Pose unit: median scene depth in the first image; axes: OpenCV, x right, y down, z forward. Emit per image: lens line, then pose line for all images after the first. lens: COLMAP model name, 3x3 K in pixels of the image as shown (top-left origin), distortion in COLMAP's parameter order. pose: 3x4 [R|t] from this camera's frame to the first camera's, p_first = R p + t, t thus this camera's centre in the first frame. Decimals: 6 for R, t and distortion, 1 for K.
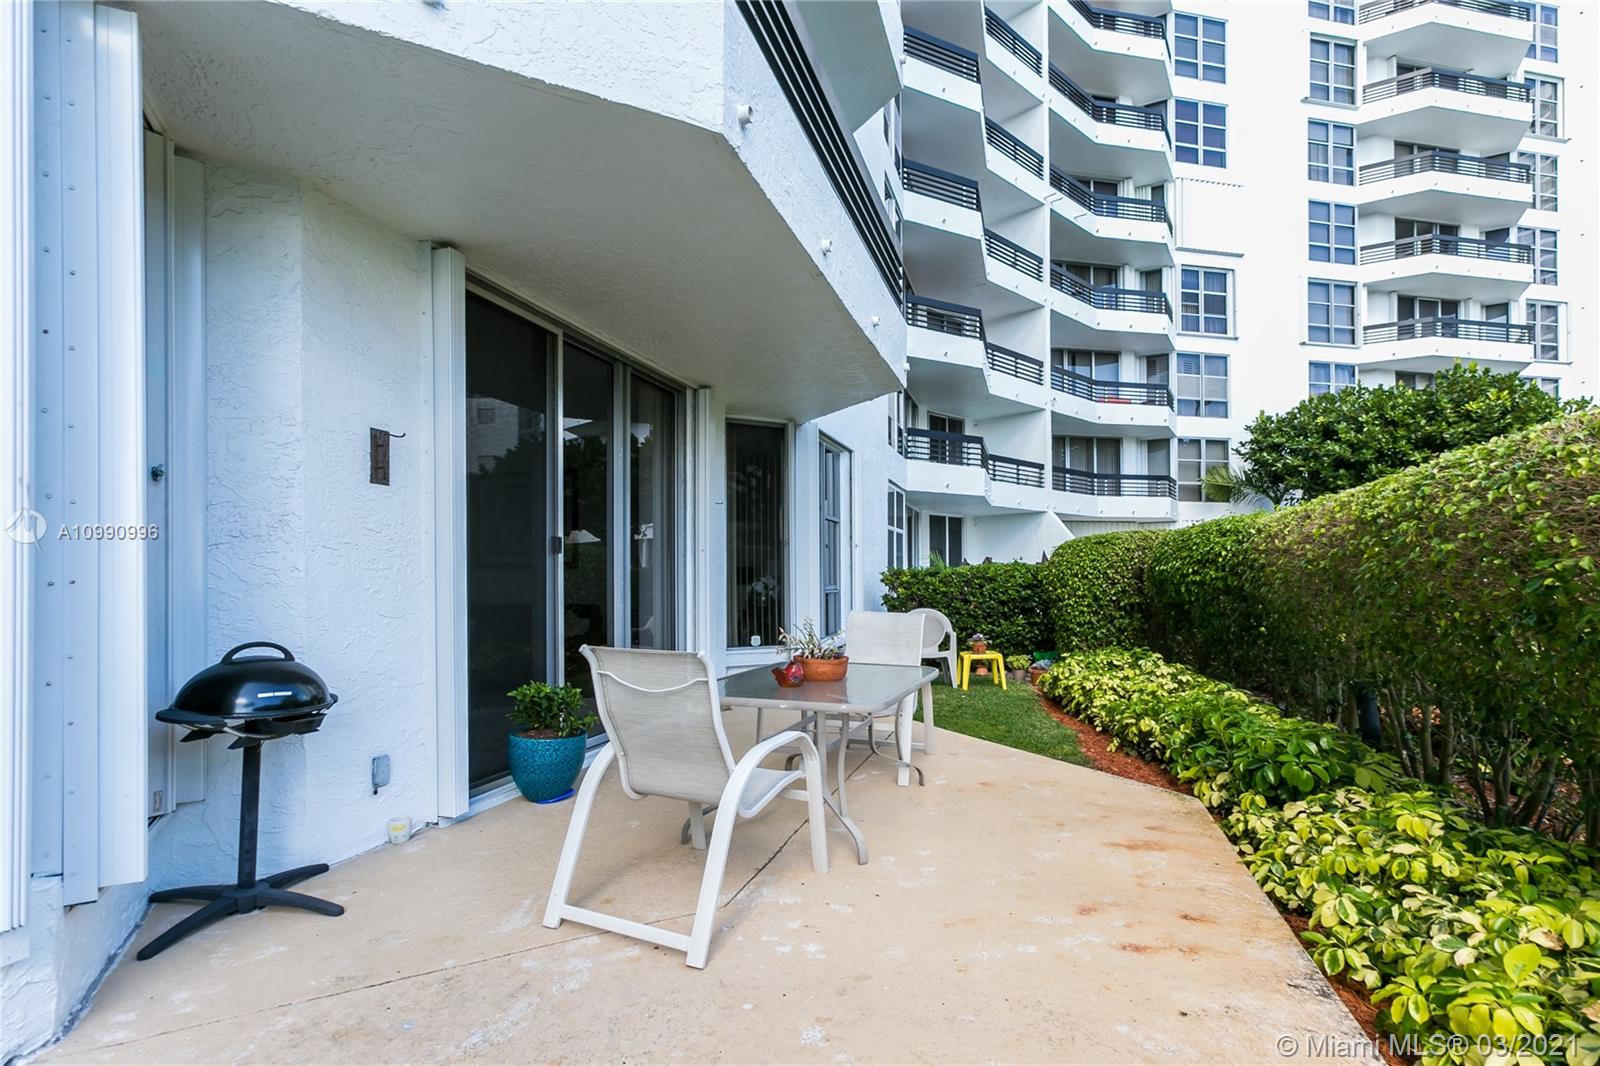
lens RADIAL K [[742.6, 0, 835.5], [0, 742.6, 577.8], [0, 0, 1]] dist [0.010394, 0.000147]
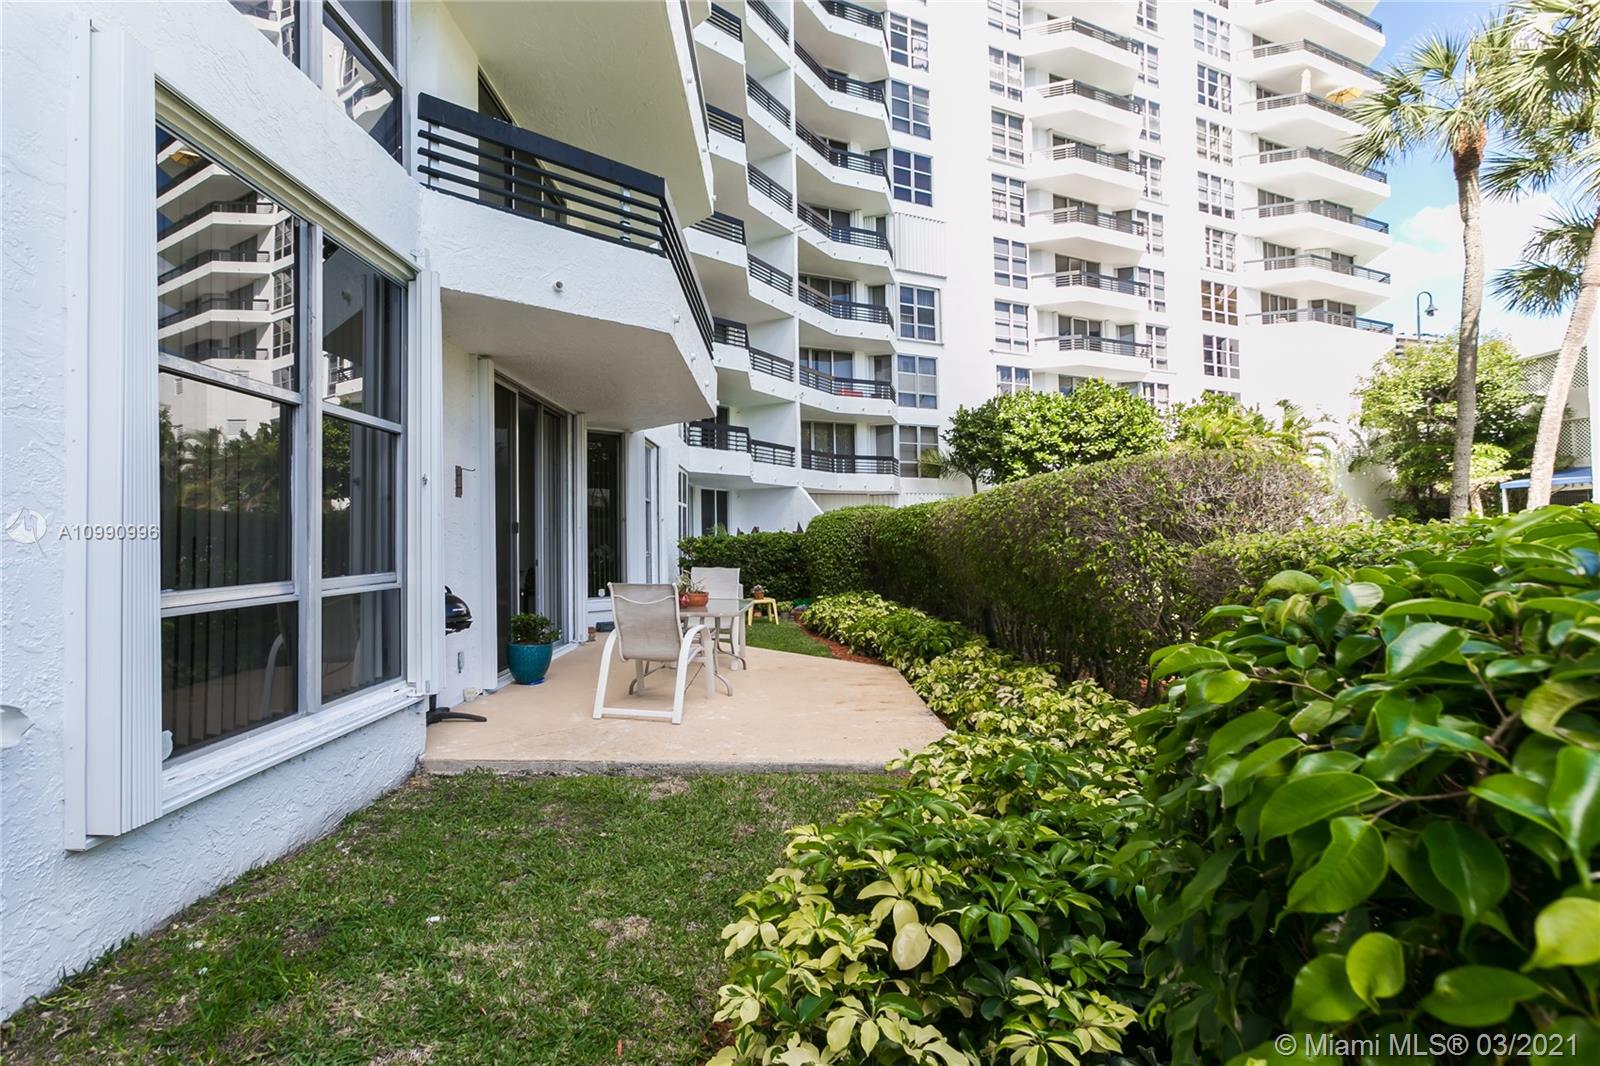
lens RADIAL K [[749.3, 0, 801.6], [0, 749.3, 523.8], [0, 0, 1]] dist [0.001119, 0.000429]
pose [[0.957284, -0.000331, 0.289148, -0.051413], [0.007109, 0.999724, -0.022391, -0.002589], [-0.289061, 0.023490, 0.957023, -0.137312]]
